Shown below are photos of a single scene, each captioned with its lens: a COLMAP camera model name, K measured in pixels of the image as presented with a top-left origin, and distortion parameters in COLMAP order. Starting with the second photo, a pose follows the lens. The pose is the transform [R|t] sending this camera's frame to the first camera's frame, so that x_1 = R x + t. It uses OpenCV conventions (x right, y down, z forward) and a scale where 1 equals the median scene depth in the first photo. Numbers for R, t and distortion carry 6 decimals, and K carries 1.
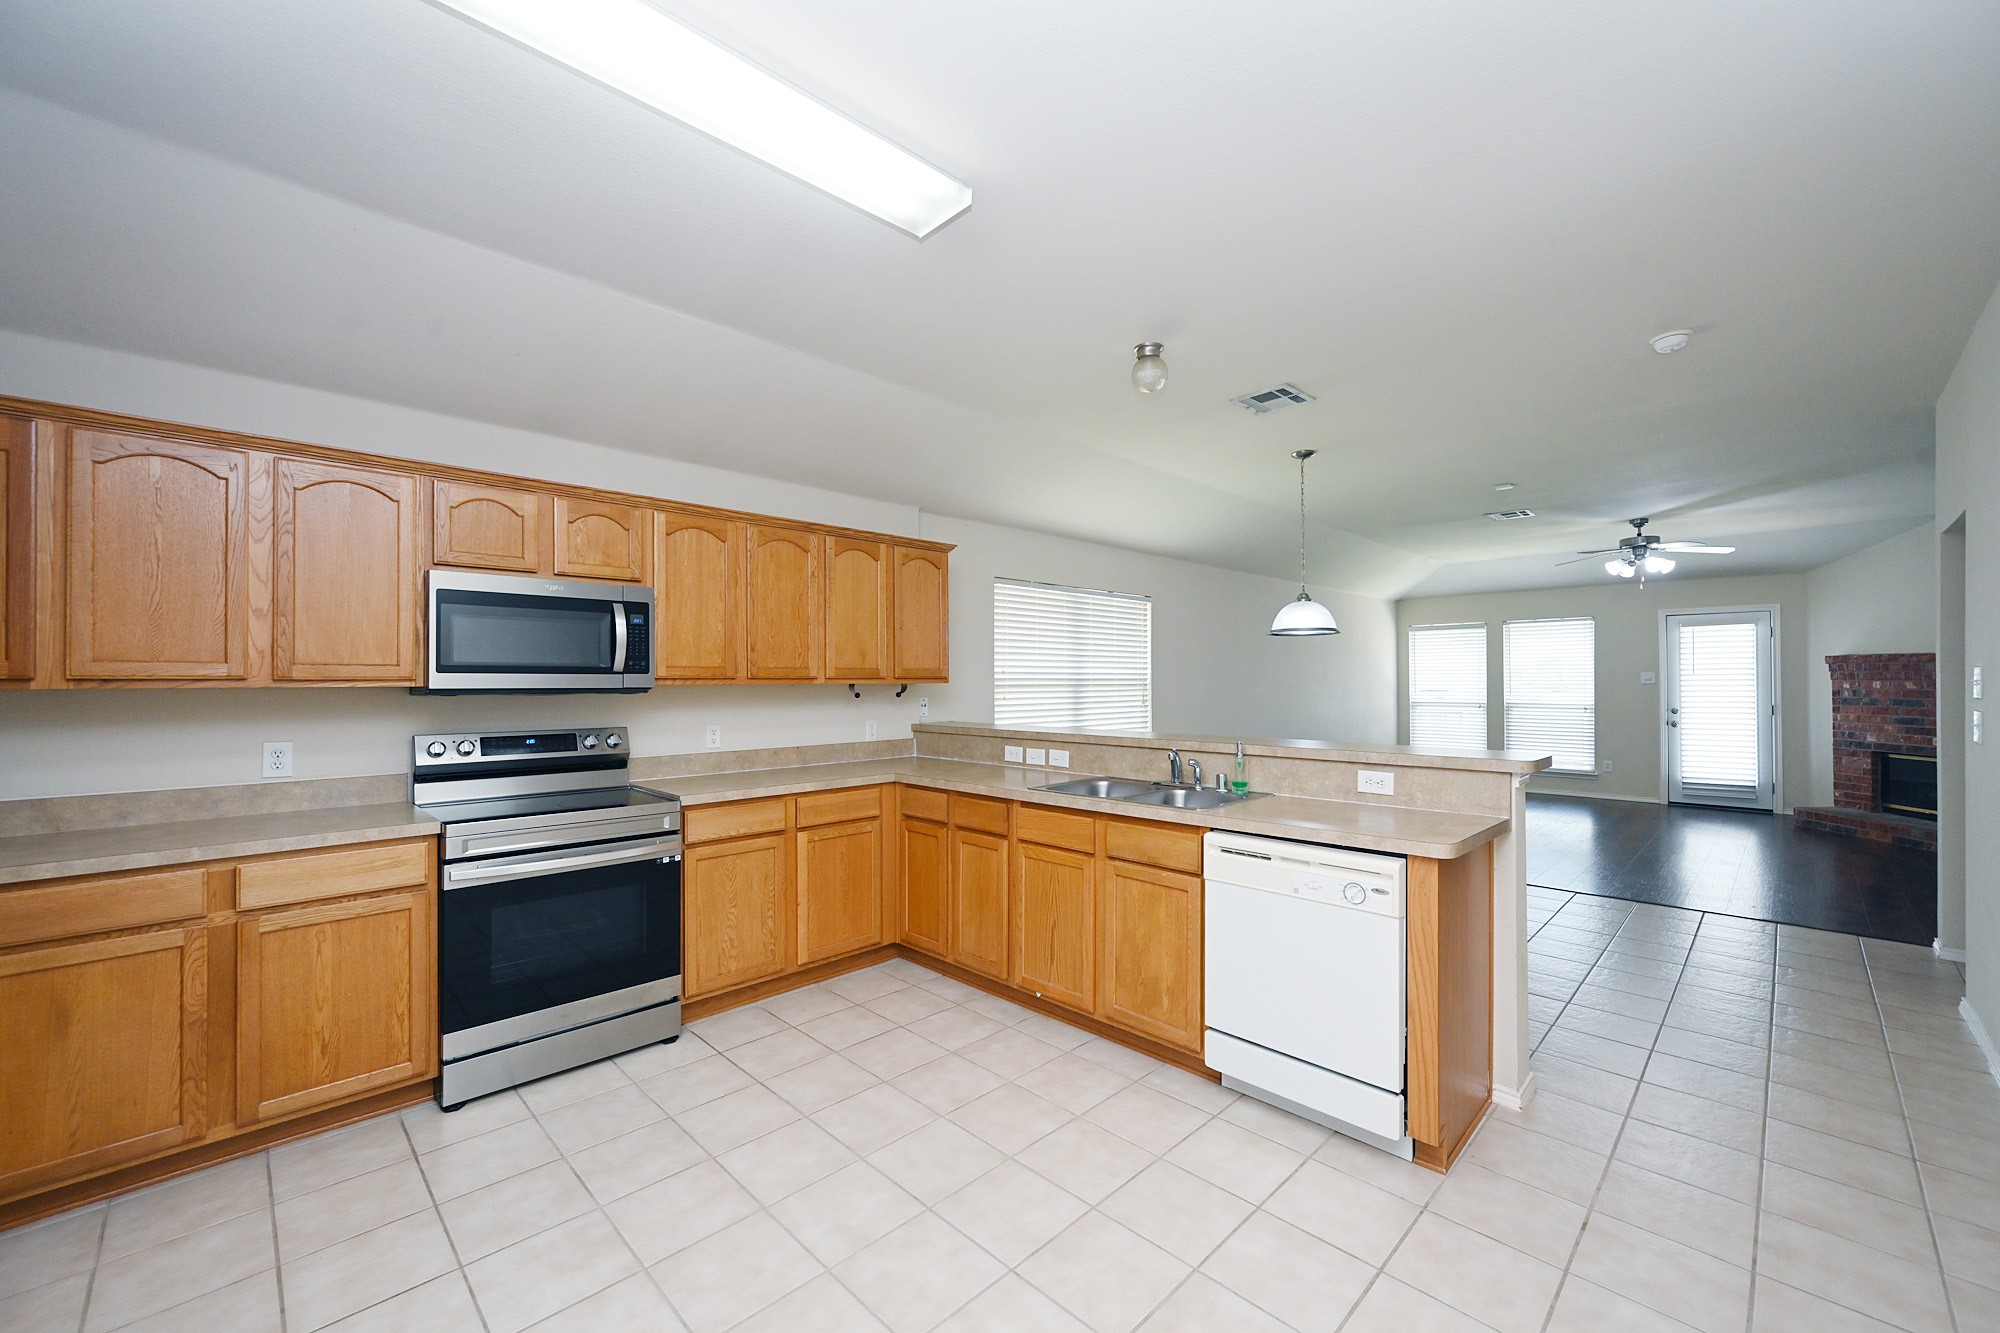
lens RADIAL K [[784.8, 0, 1002.3], [0, 784.8, 670.1], [0, 0, 1]] dist [-0.000871, 0.001033]
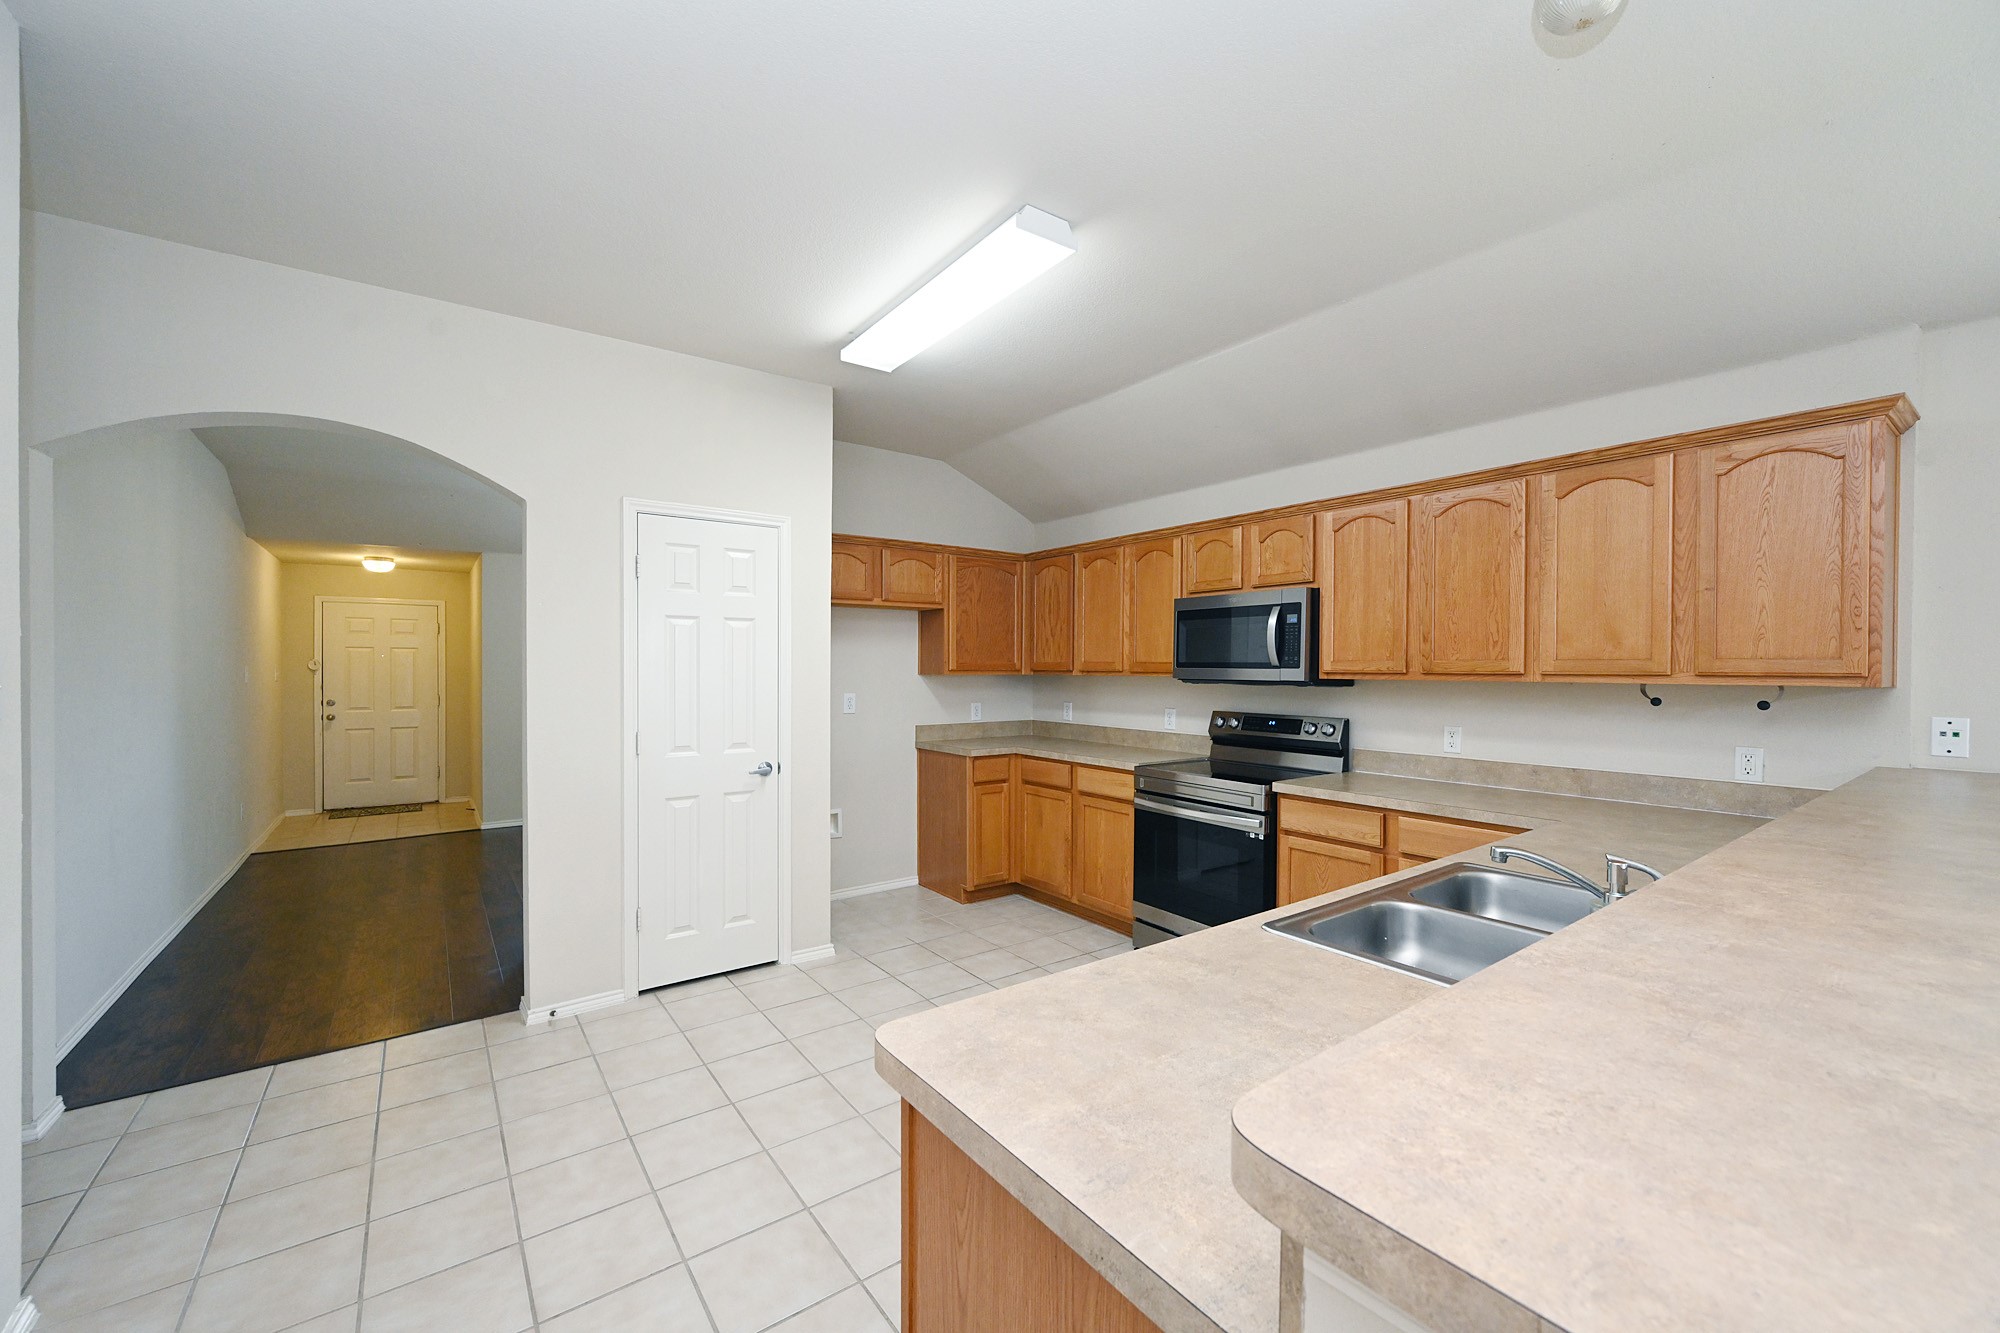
lens RADIAL K [[784.8, 0, 1005.6], [0, 784.8, 670.8], [0, 0, 1]] dist [-0.000871, 0.001033]
pose [[-0.136396, 0.000770, -0.990654, 0.414456], [0.003794, 0.999993, 0.000254, 0.004123], [0.990647, -0.003724, -0.136398, 0.461141]]
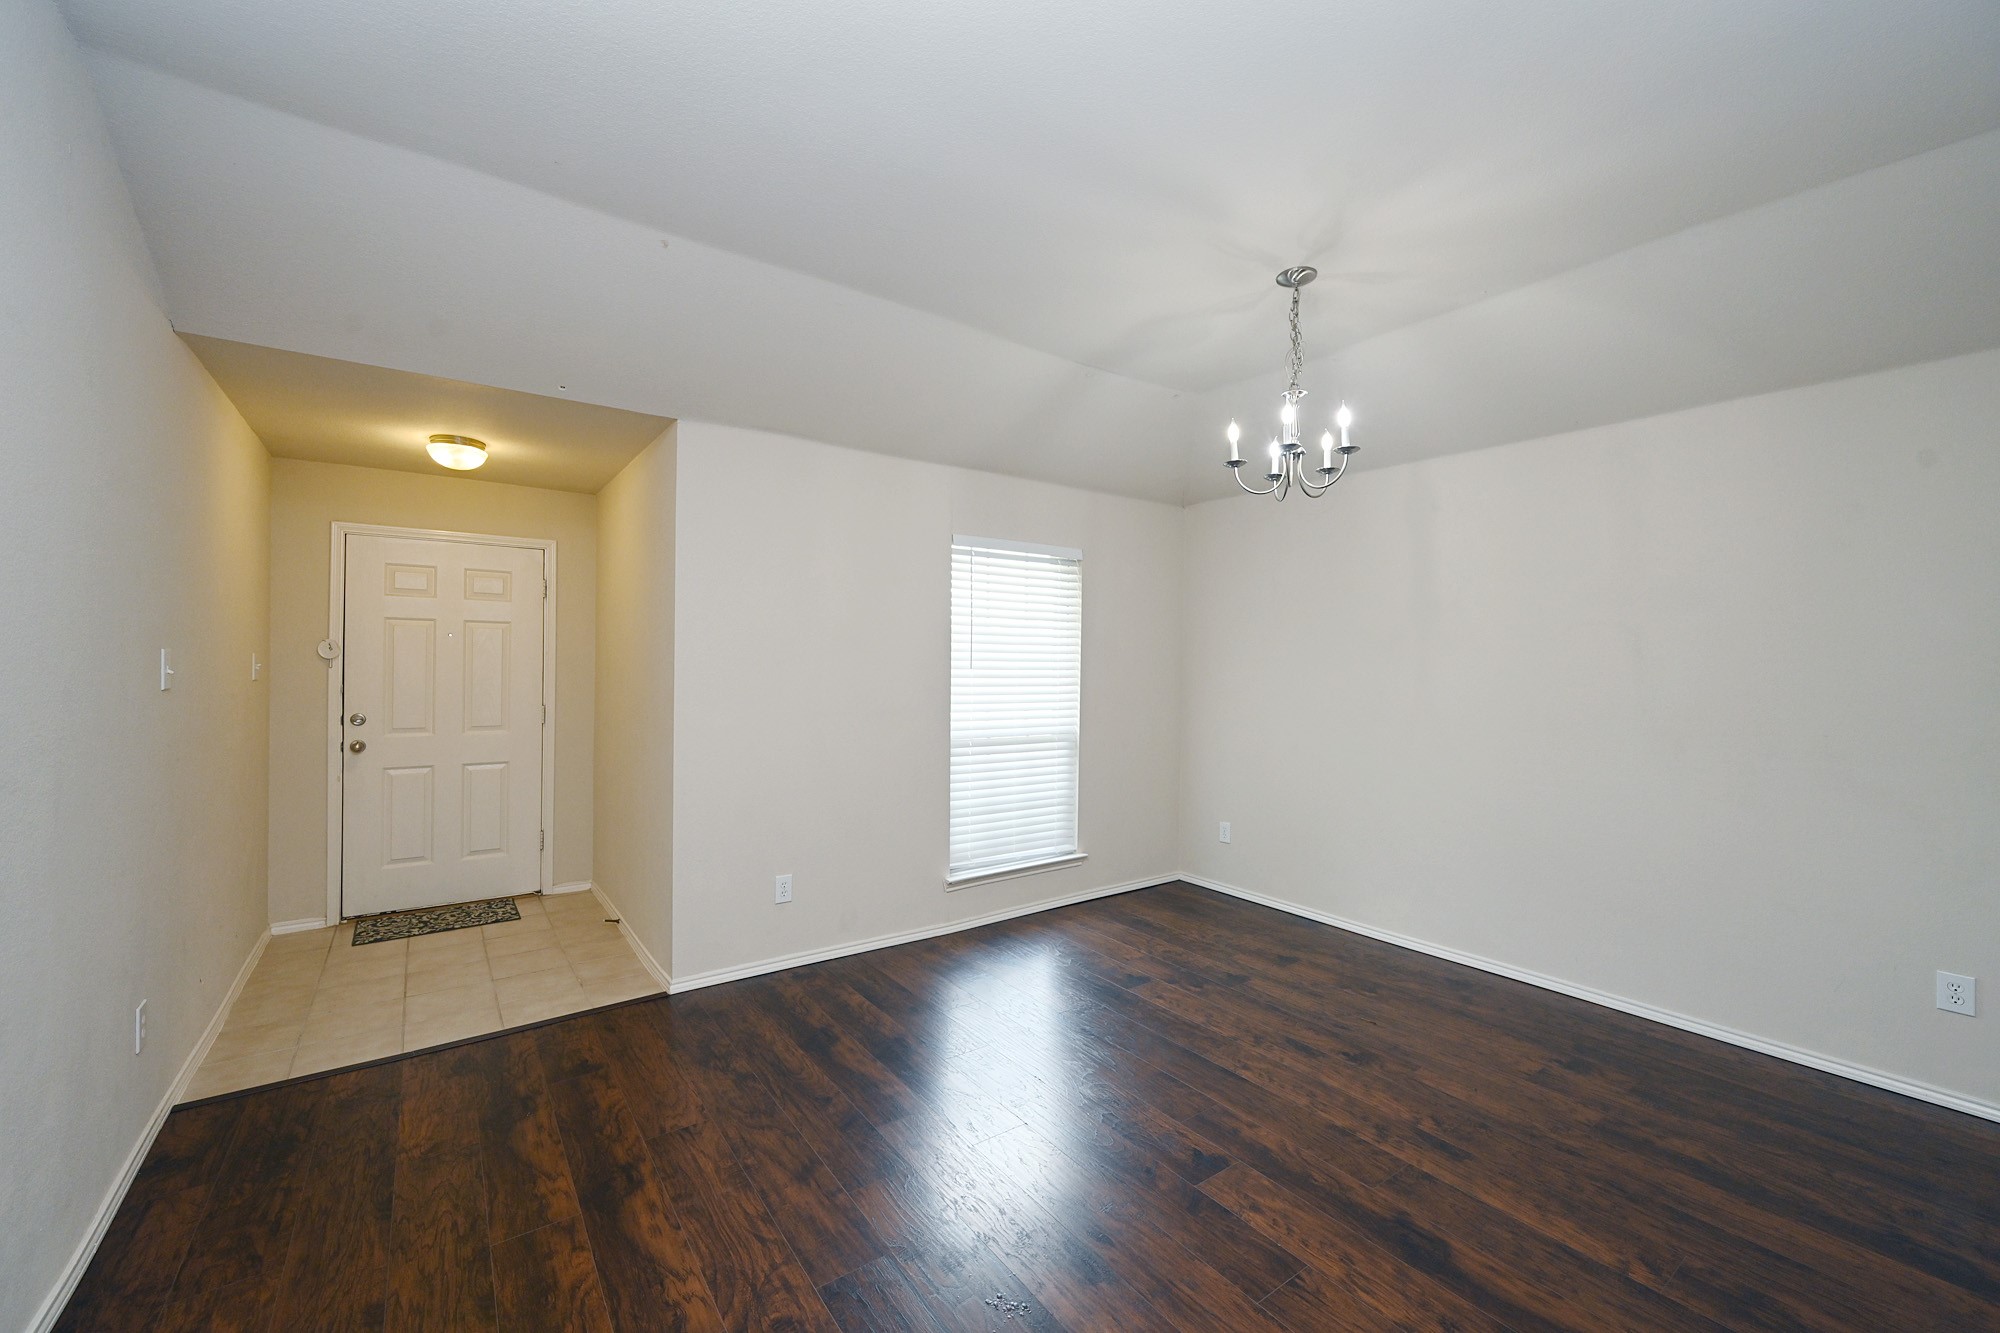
lens RADIAL K [[784.8, 0, 998.4], [0, 784.8, 665.3], [0, 0, 1]] dist [-0.000871, 0.001033]
pose [[-0.141784, -0.005114, -0.989884, -0.174314], [-0.005218, 0.999977, -0.004418, 0.004362], [0.989884, 0.004539, -0.141808, -0.237700]]
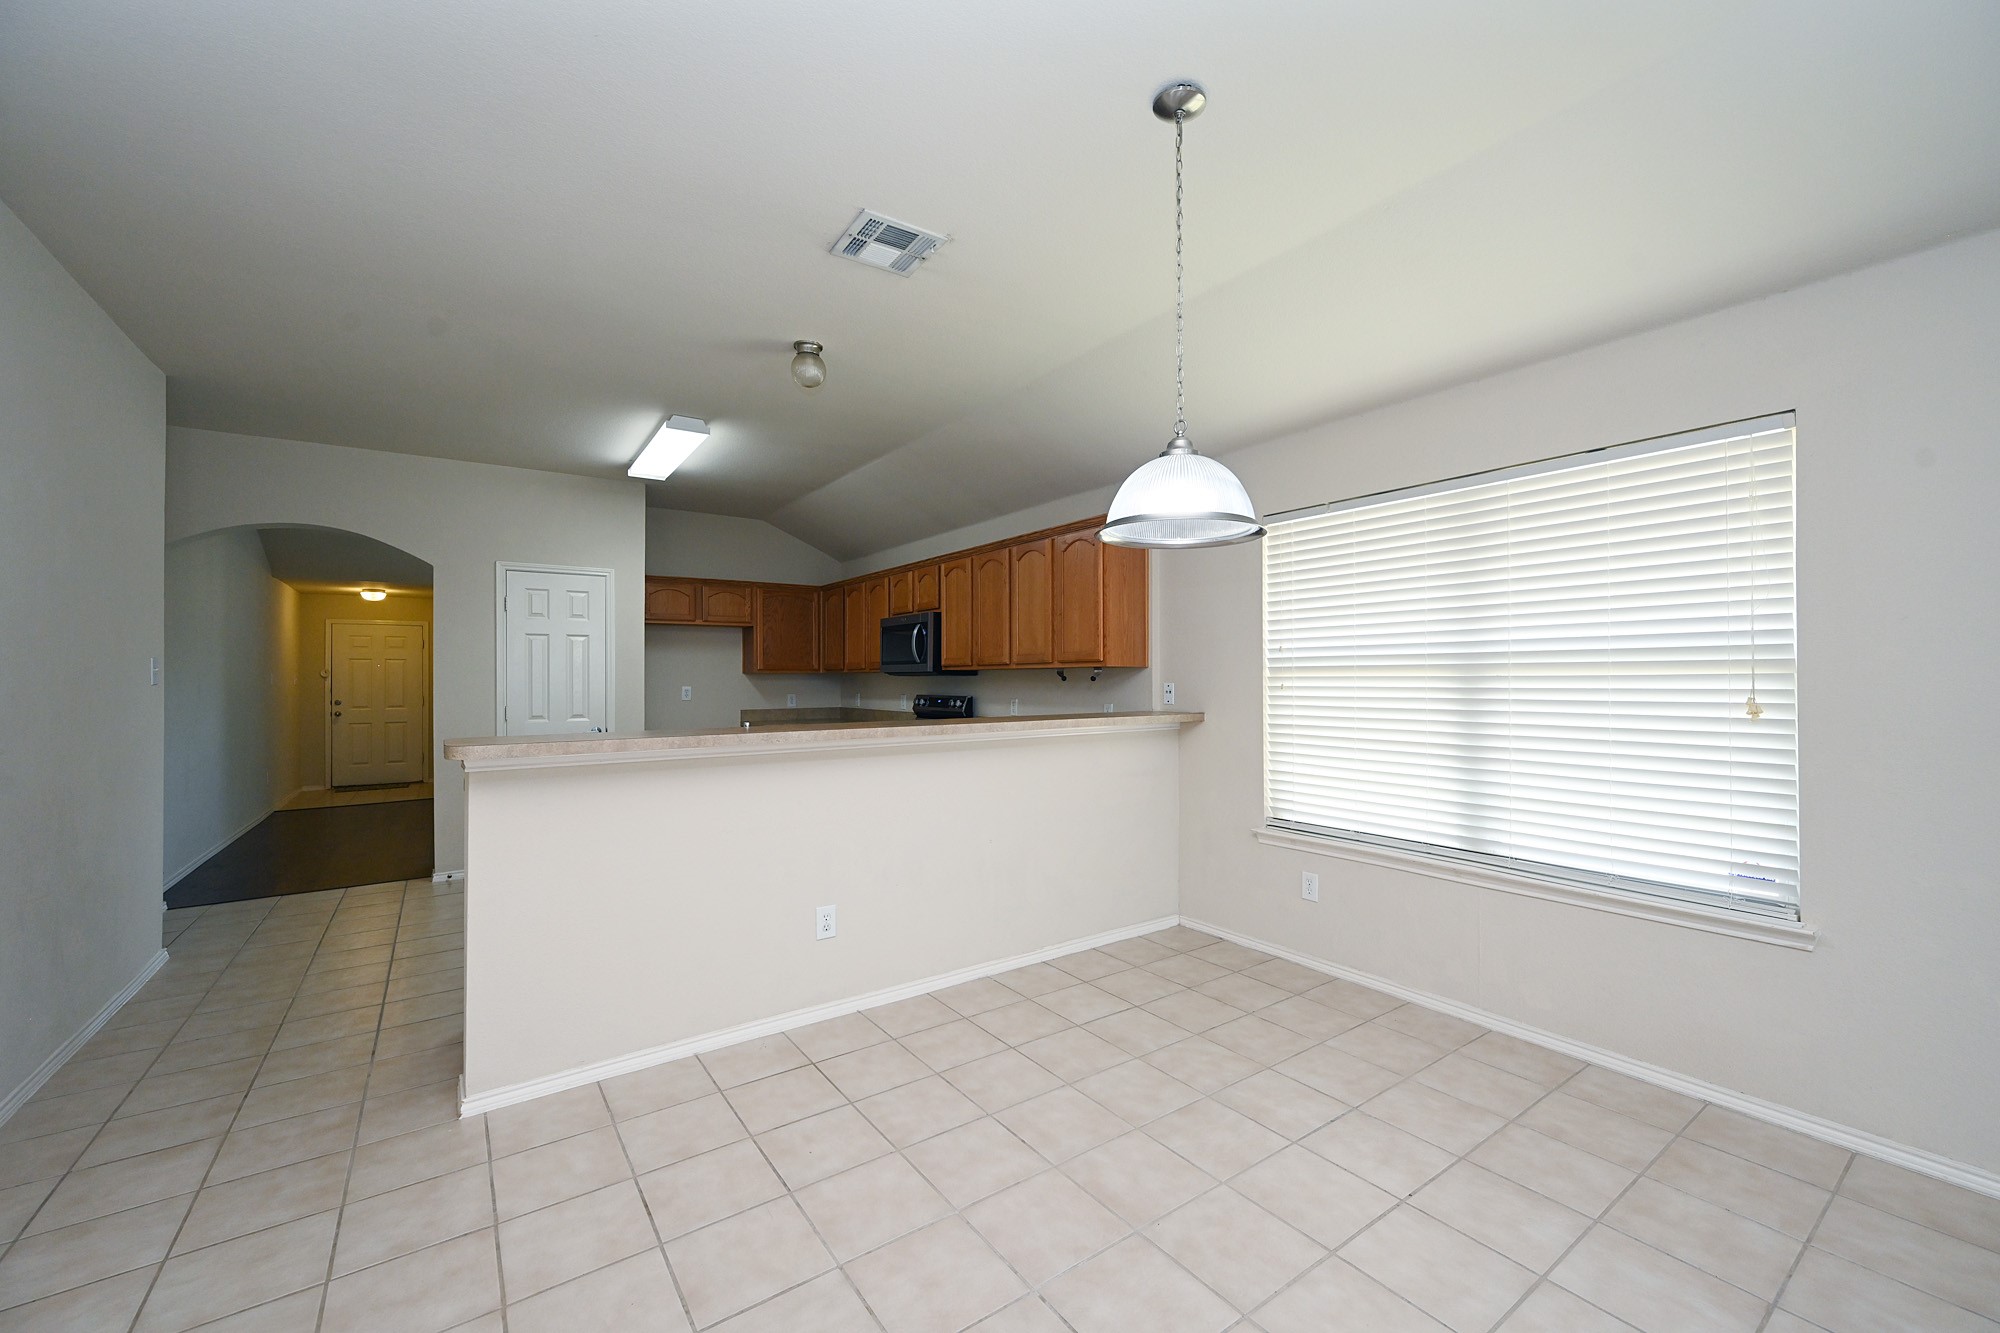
lens RADIAL K [[784.8, 0, 1003.4], [0, 784.8, 669.5], [0, 0, 1]] dist [-0.000871, 0.001033]
pose [[-0.159825, -0.014473, -0.987039, 0.733982], [0.011173, 0.999802, -0.016469, 0.029629], [0.987082, -0.013660, -0.159632, 0.884959]]
